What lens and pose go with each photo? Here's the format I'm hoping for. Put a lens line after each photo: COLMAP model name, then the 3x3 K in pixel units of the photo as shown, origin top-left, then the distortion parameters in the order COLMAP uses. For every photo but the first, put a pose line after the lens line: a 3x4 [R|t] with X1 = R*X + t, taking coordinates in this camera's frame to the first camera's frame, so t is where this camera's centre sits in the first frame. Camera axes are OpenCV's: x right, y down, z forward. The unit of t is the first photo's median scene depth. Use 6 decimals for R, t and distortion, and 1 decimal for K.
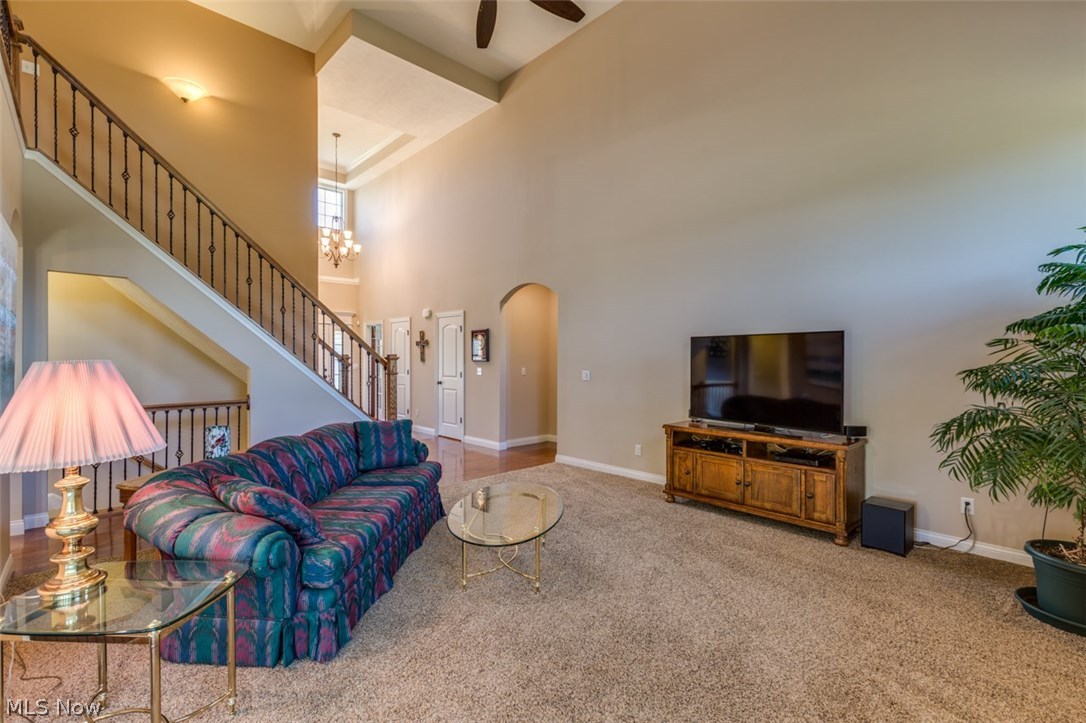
lens RADIAL K [[486.6, 0, 539.7], [0, 486.6, 353.9], [0, 0, 1]] dist [0.002469, -0.000435]
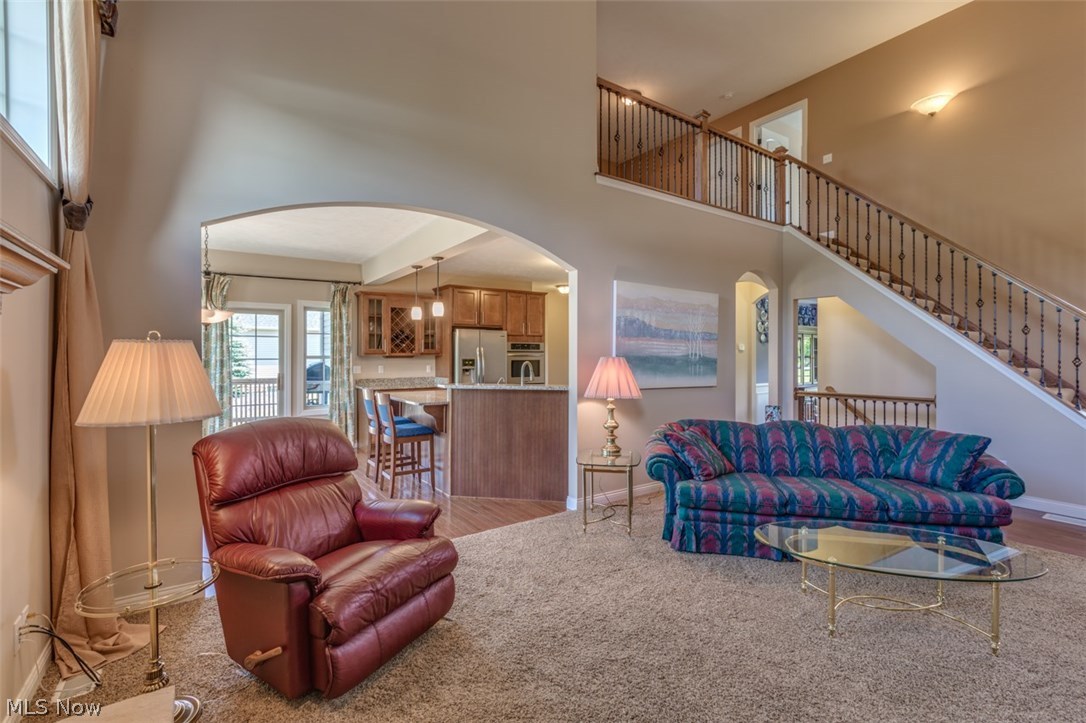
lens RADIAL K [[486.6, 0, 540.6], [0, 486.6, 358.7], [0, 0, 1]] dist [0.002469, -0.000435]
pose [[-0.167374, 0.009364, -0.985849, 0.536041], [-0.000157, 0.999955, 0.009524, 0.003021], [0.985893, 0.001749, -0.167365, 0.385460]]
